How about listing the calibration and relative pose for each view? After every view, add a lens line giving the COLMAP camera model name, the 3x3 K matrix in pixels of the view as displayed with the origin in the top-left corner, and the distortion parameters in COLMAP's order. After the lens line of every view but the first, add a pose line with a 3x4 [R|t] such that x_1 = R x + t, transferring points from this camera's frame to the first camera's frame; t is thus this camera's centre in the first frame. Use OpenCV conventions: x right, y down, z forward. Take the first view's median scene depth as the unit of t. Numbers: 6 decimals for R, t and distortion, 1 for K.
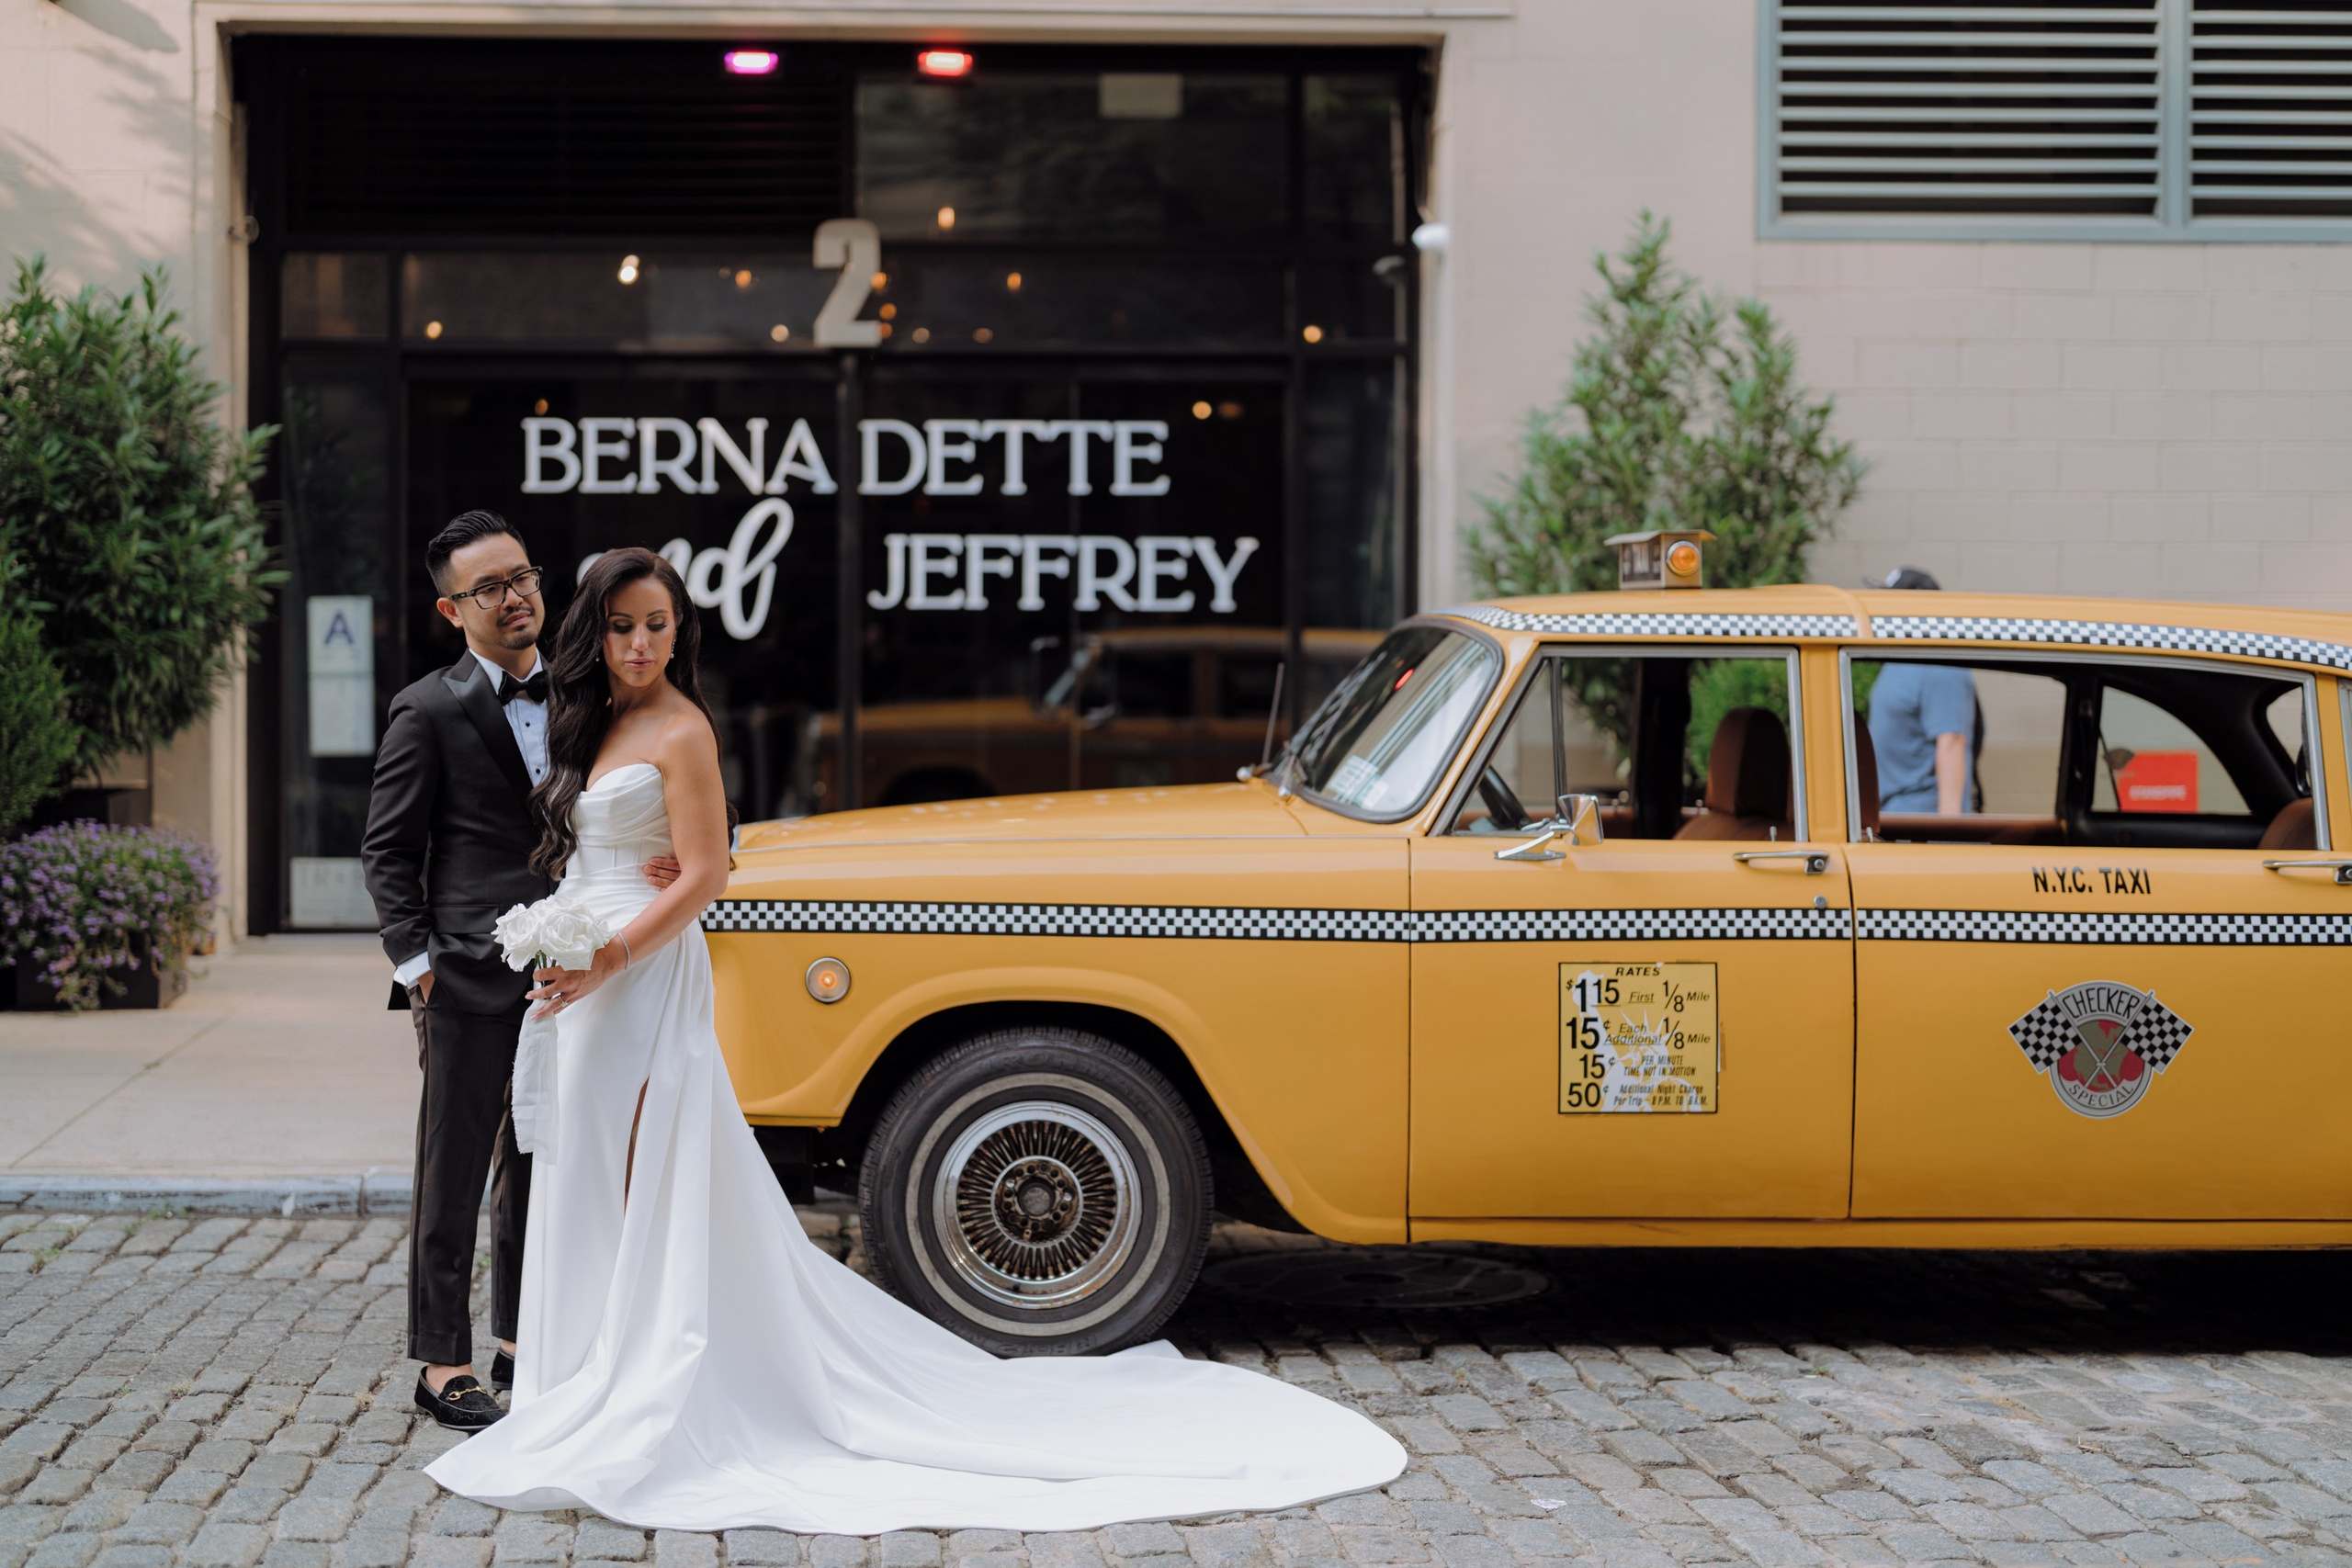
lens RADIAL K [[3307.1, 0, 1041.5], [0, 3307.1, 679.6], [0, 0, 1]] dist [0.007688, 0.059572]
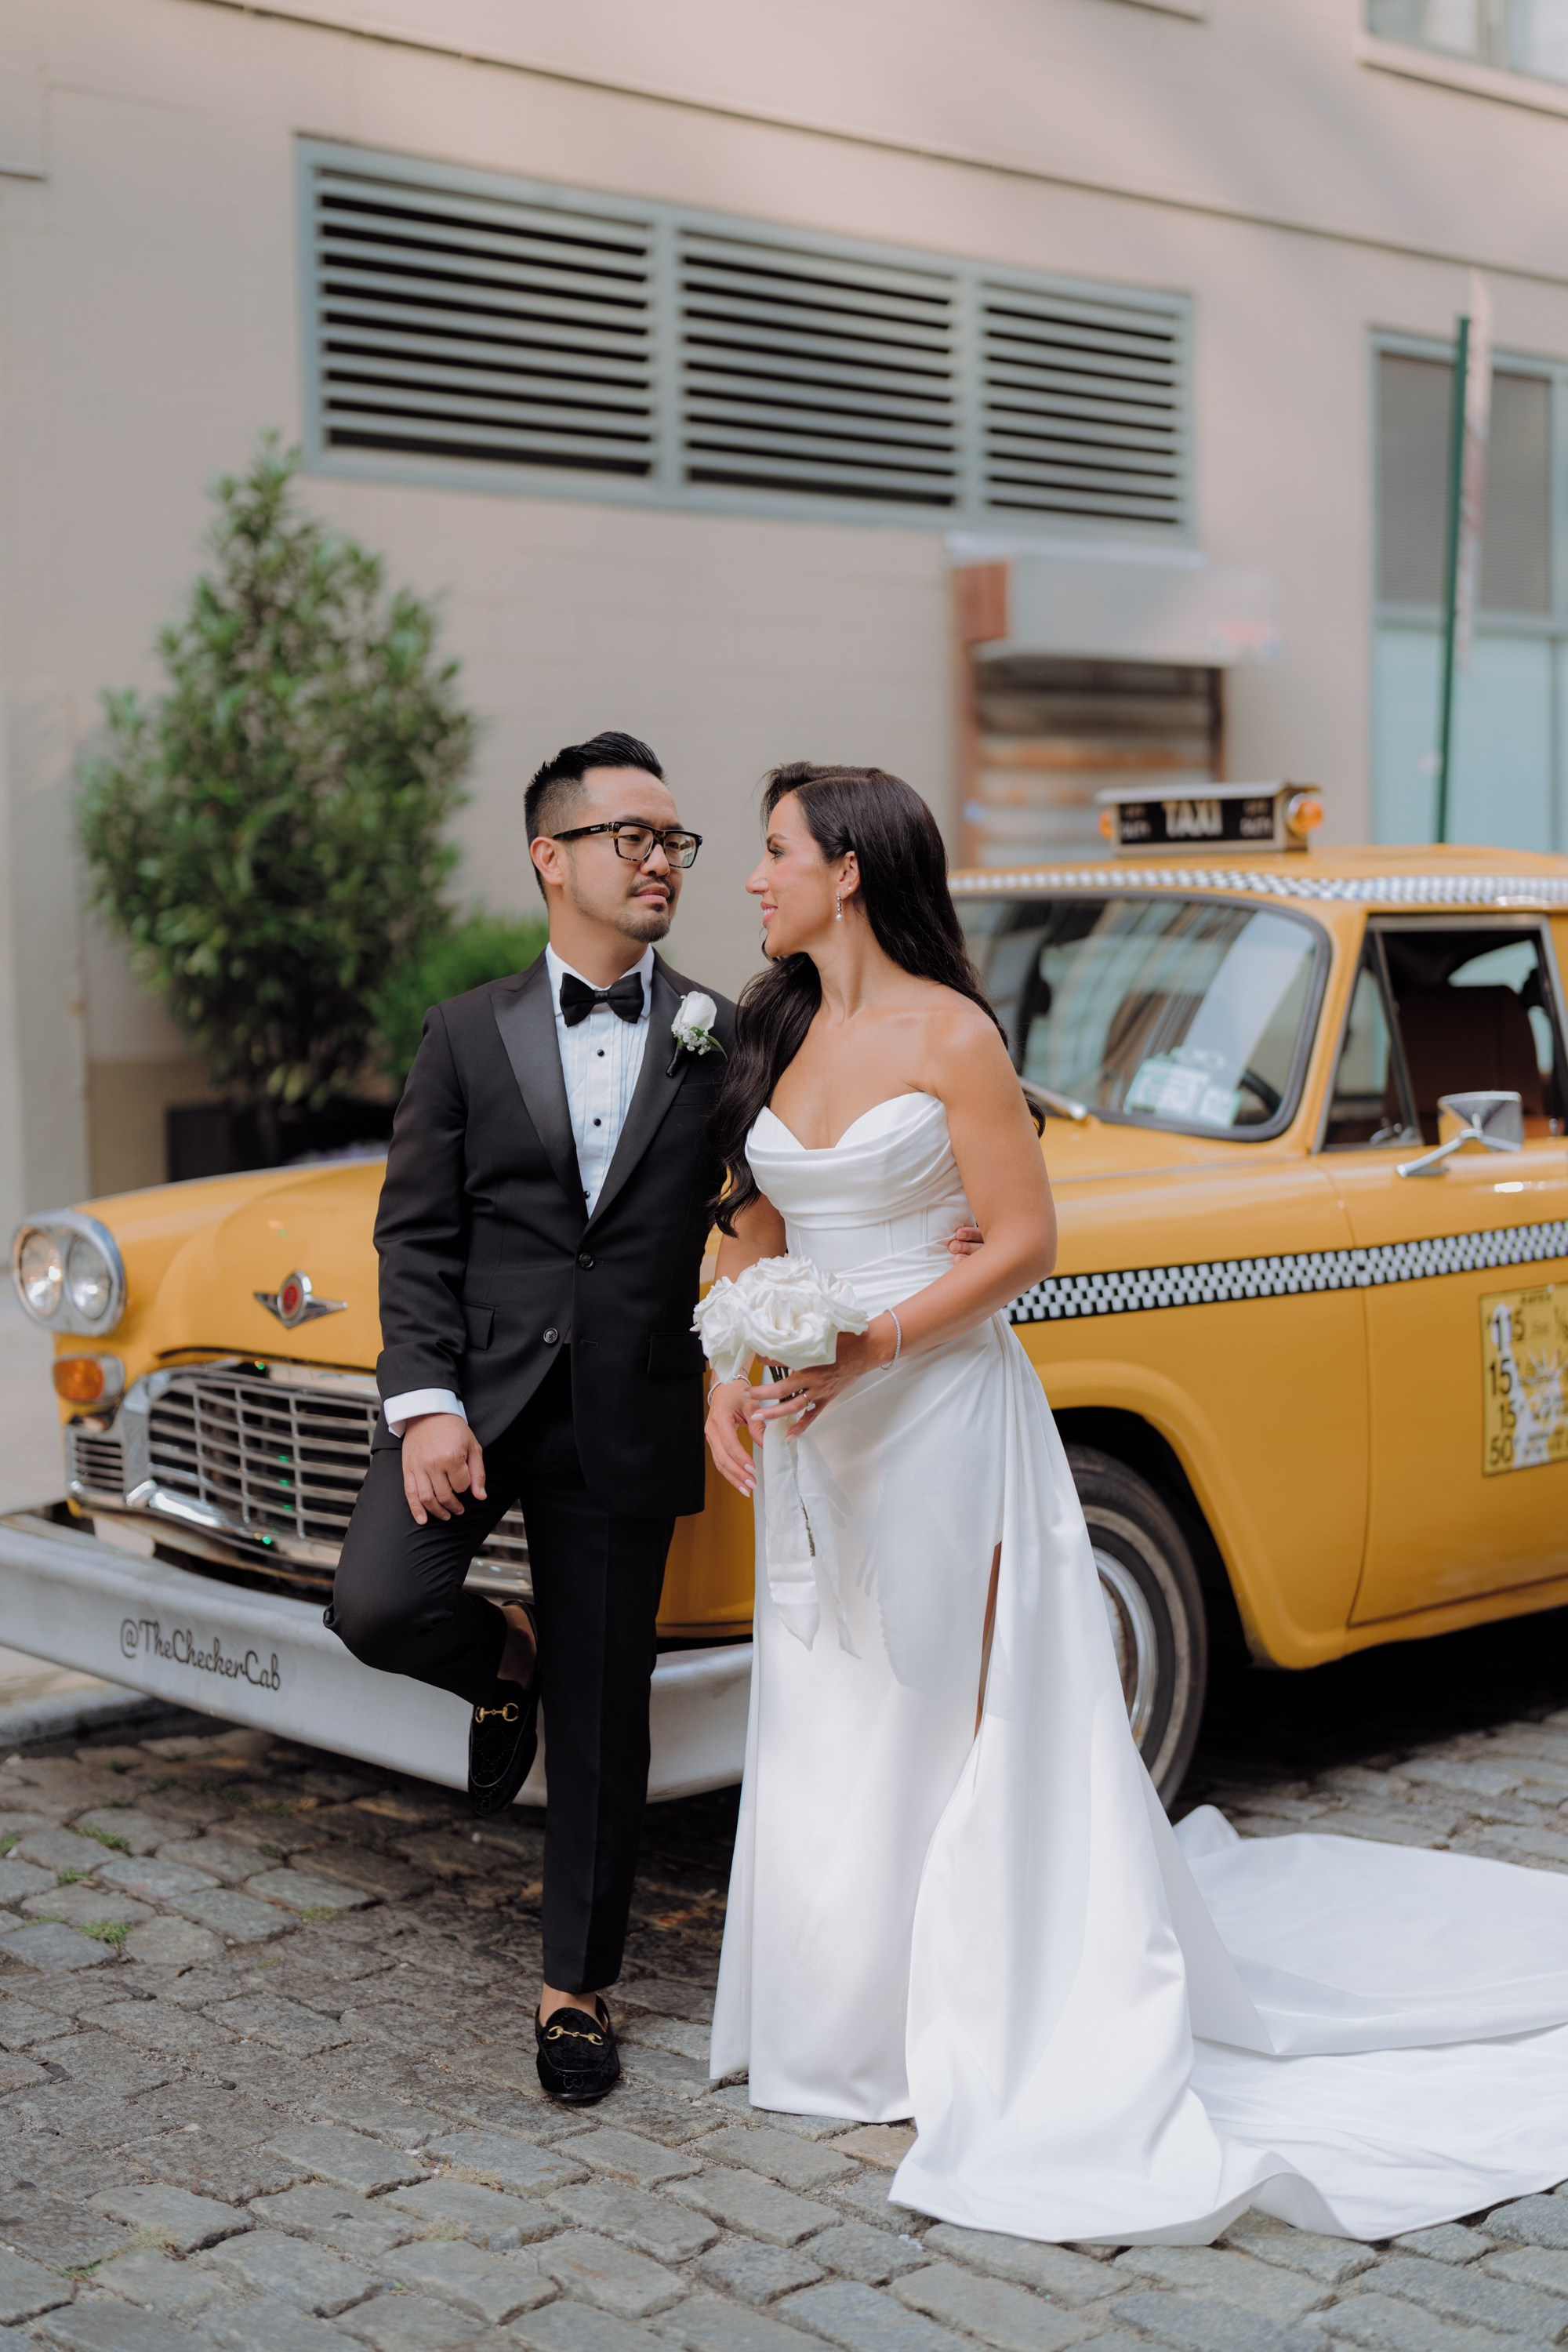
lens RADIAL K [[3307.4, 0, 788.3], [0, 3307.4, 1179.3], [0, 0, 1]] dist [0.007688, 0.059572]
pose [[0.771881, -0.064676, 0.632469, -0.499172], [0.027973, 0.997304, 0.067845, -0.005253], [-0.635151, -0.034677, 0.771609, 0.464126]]
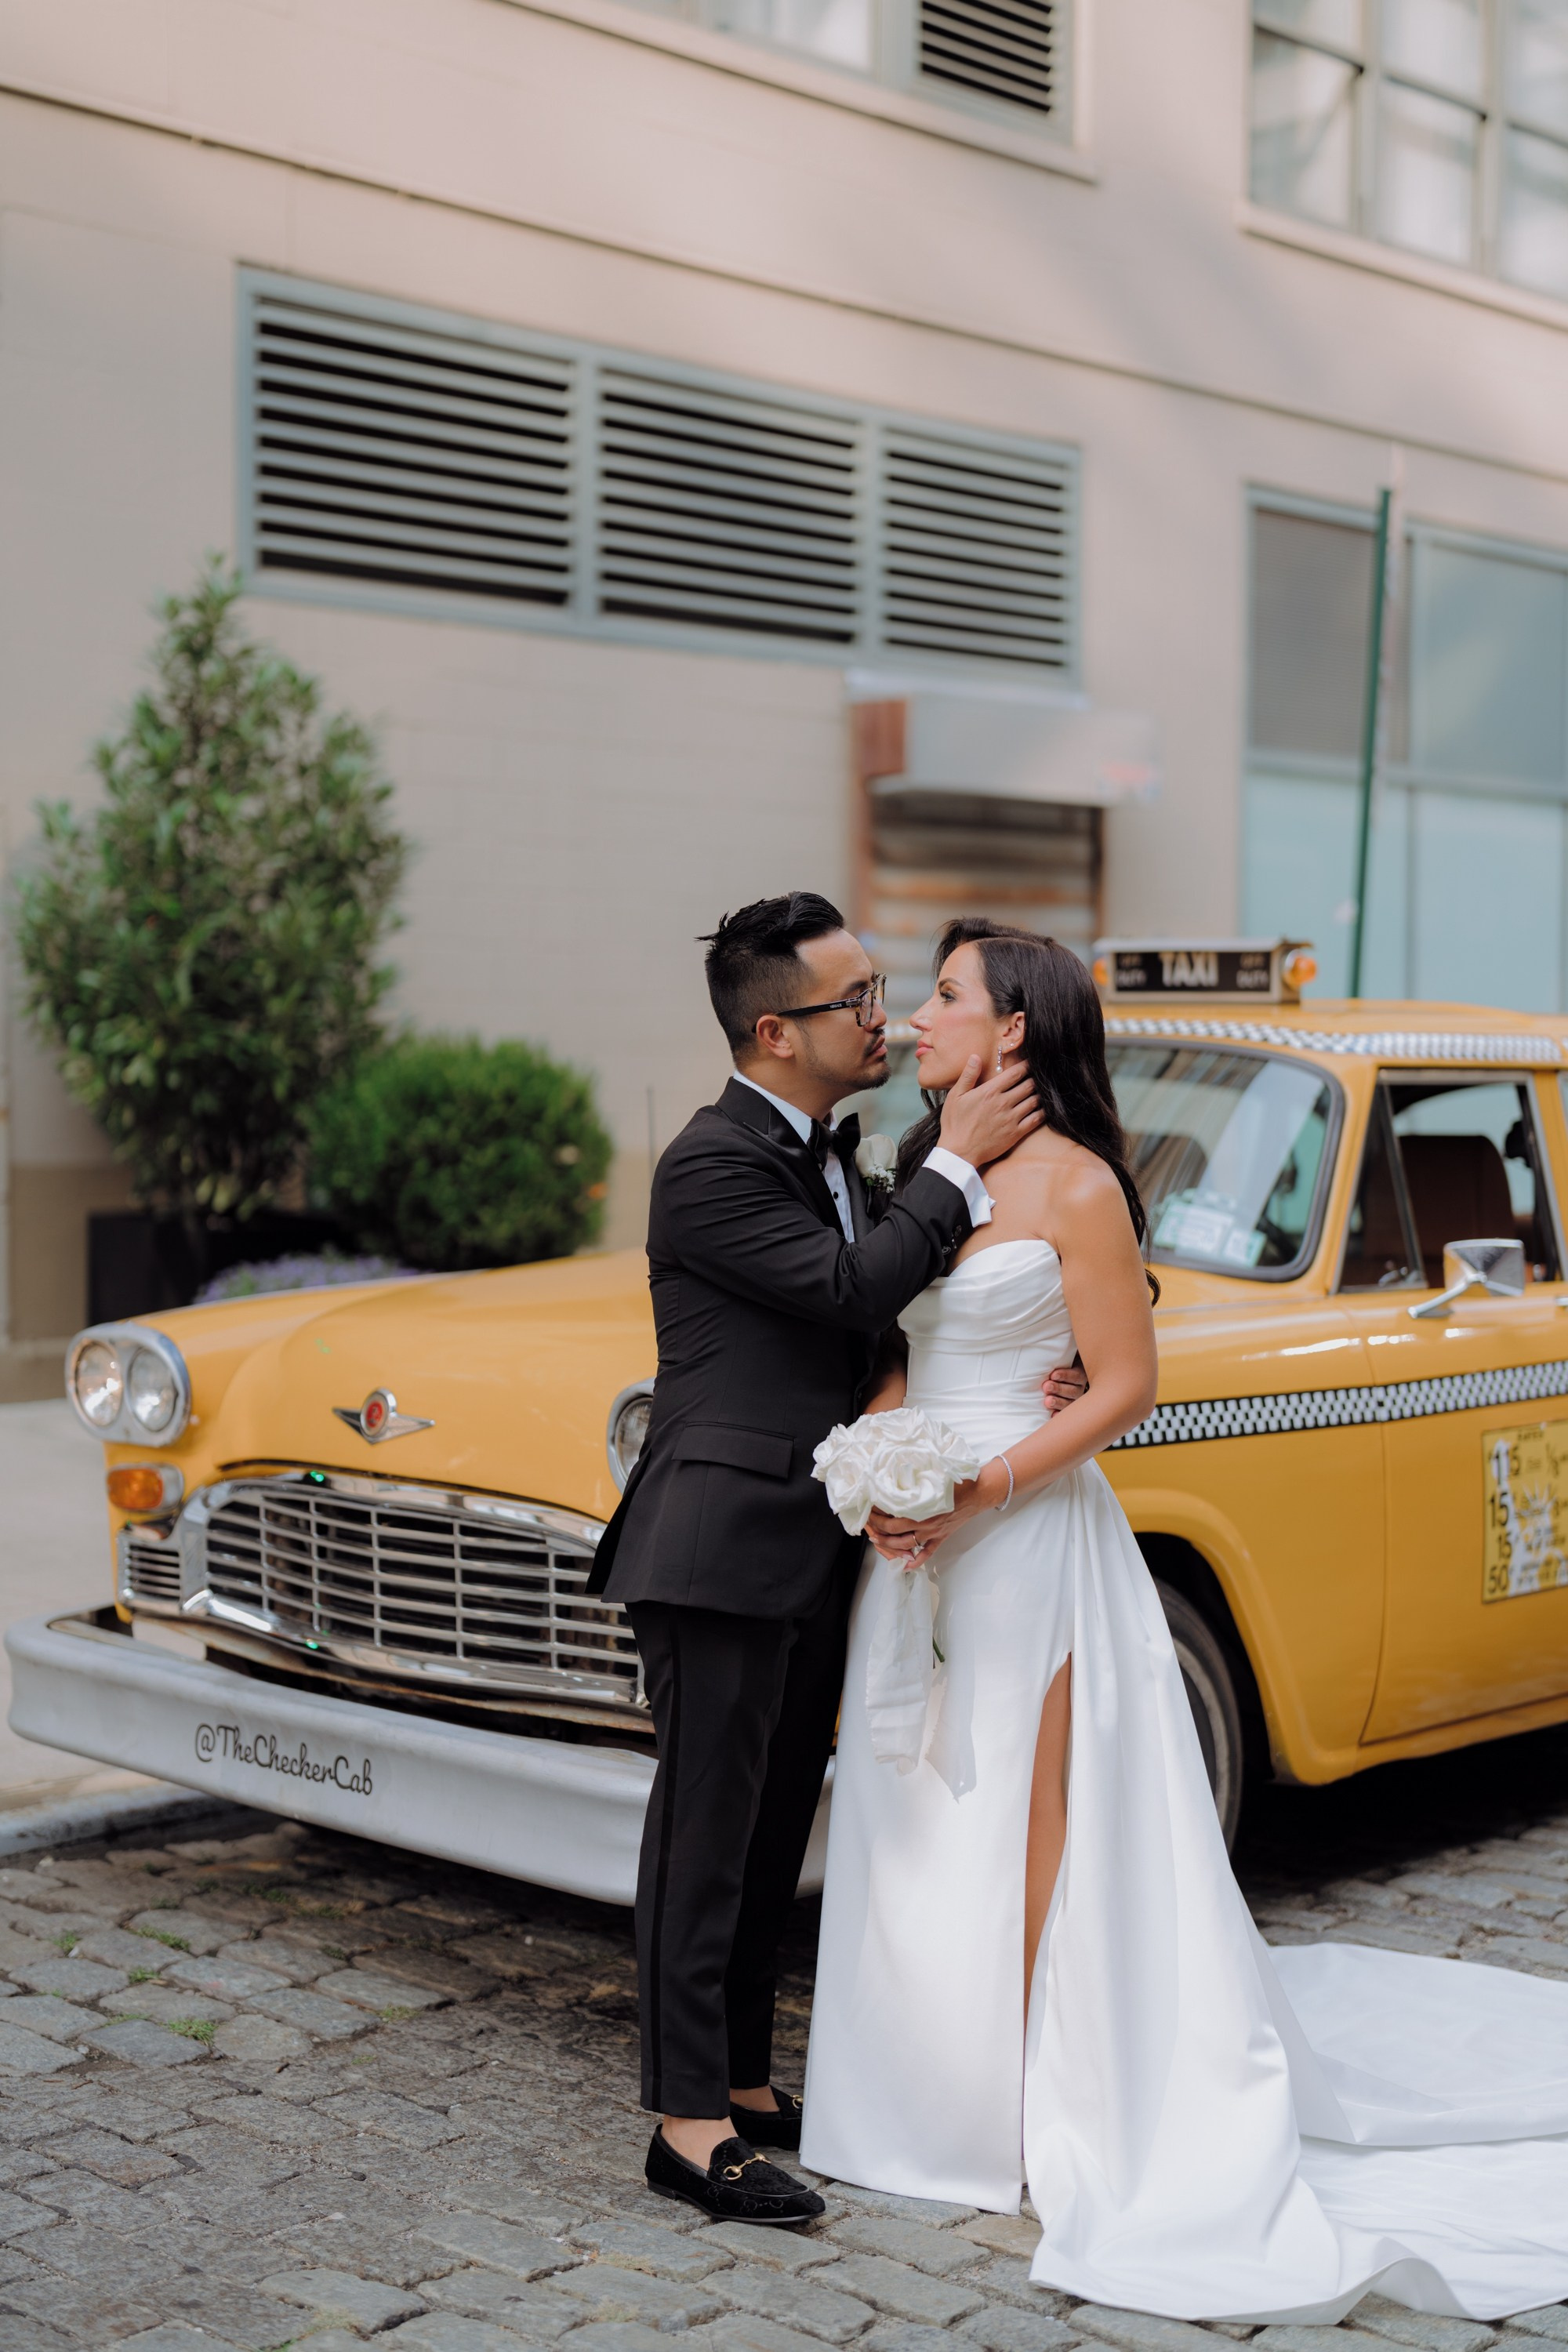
lens RADIAL K [[3309.2, 0, 796.2], [0, 3309.2, 1190.5], [0, 0, 1]] dist [0.009822, 0.047144]
pose [[0.727675, -0.028124, 0.685345, -0.573651], [0.002301, 0.999254, 0.038563, -0.013111], [-0.685918, -0.026484, 0.727197, 0.481762]]
